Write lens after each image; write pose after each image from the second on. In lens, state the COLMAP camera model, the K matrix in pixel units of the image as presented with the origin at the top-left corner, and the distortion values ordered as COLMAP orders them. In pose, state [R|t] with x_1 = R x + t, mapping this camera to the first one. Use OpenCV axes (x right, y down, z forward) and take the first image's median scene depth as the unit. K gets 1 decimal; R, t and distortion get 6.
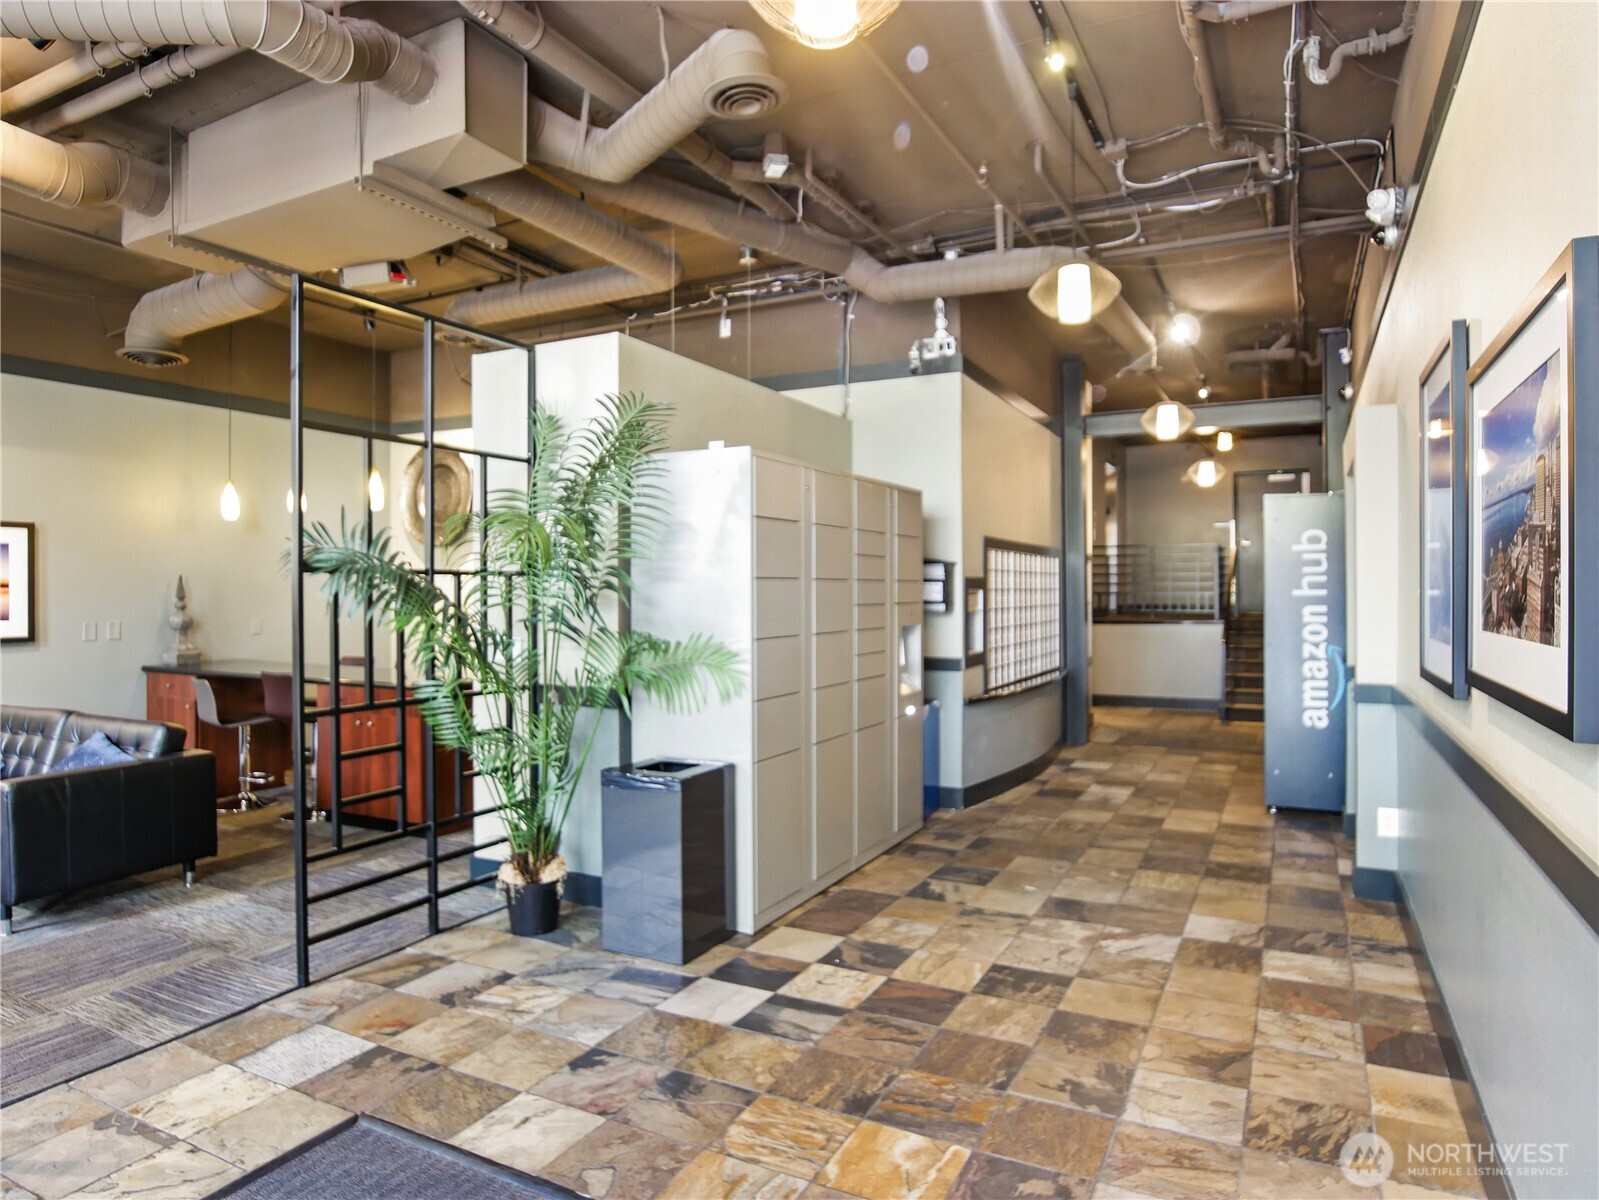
lens RADIAL K [[960.7, 0, 799.5], [0, 960.7, 600.0], [0, 0, 1]] dist [-0.047674, 0.002946]
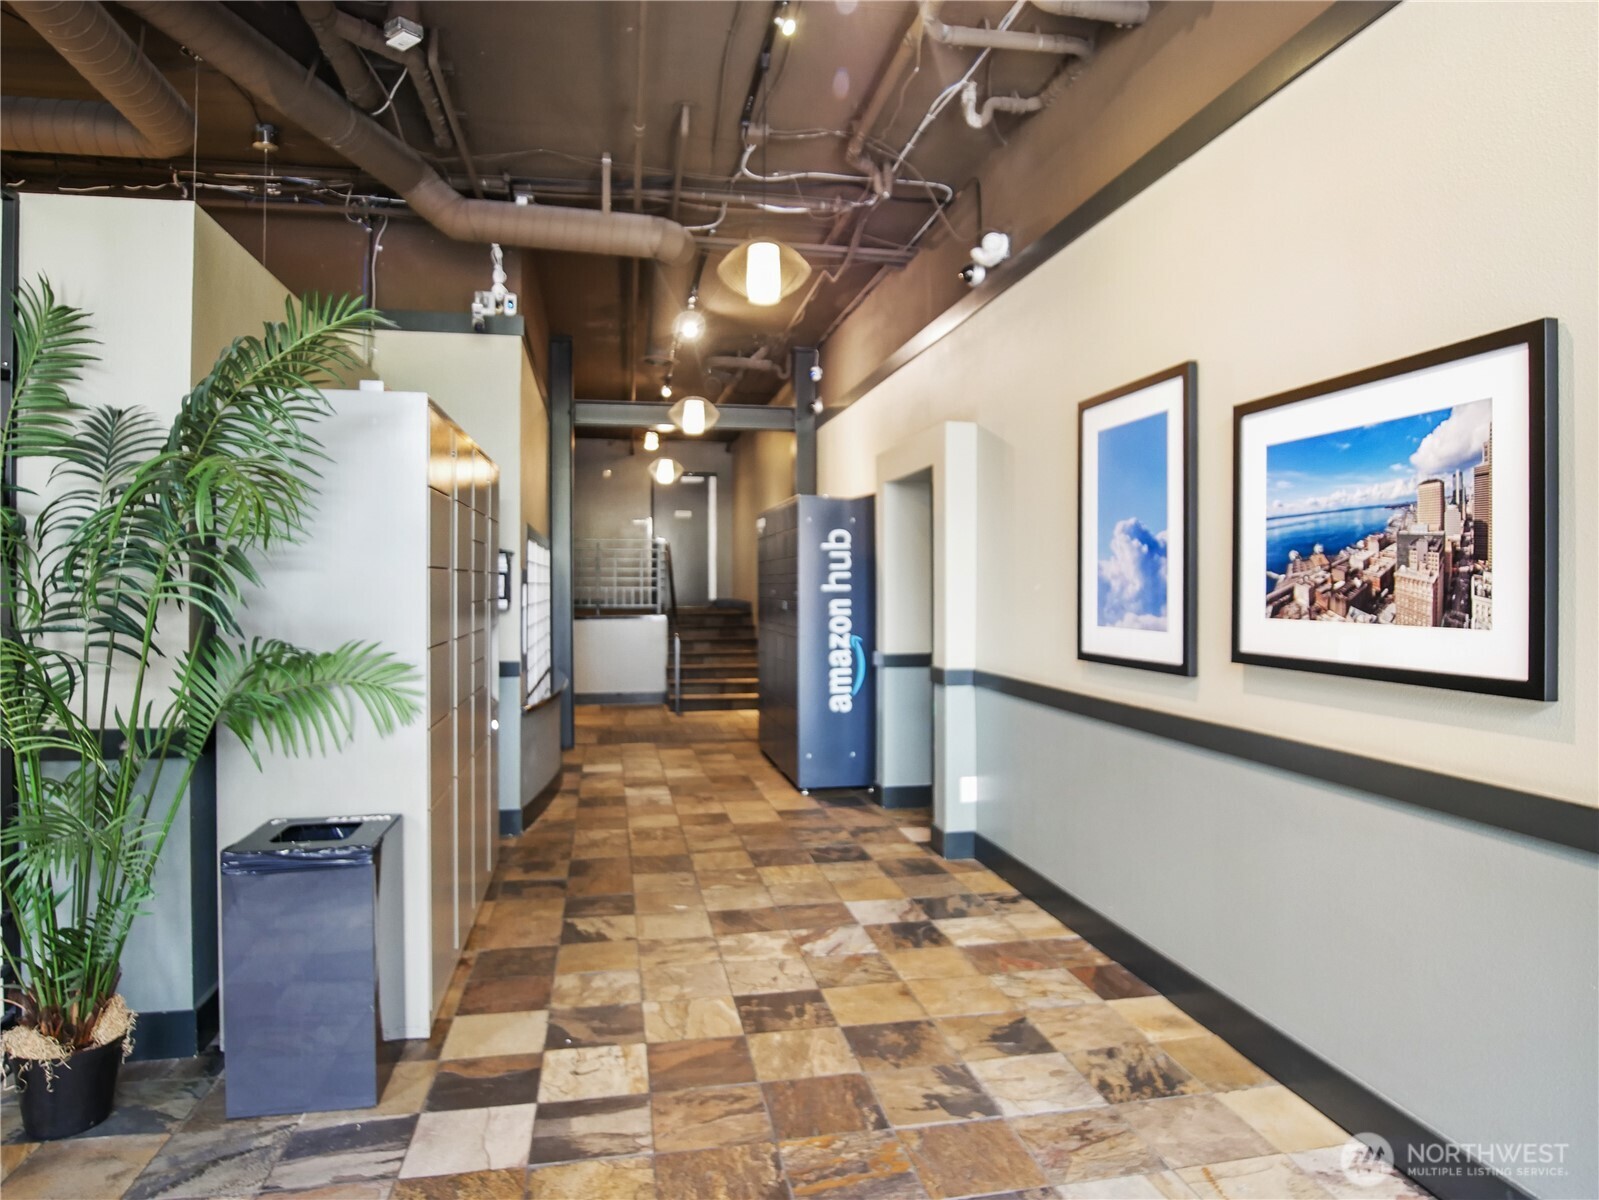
lens RADIAL K [[986.0, 0, 806.0], [0, 986.0, 592.3], [0, 0, 1]] dist [-0.038256, 0.002678]
pose [[0.781494, -0.000966, 0.623912, -0.287228], [0.002737, 0.999994, -0.001881, -0.000775], [-0.623907, 0.003177, 0.781492, 0.201654]]
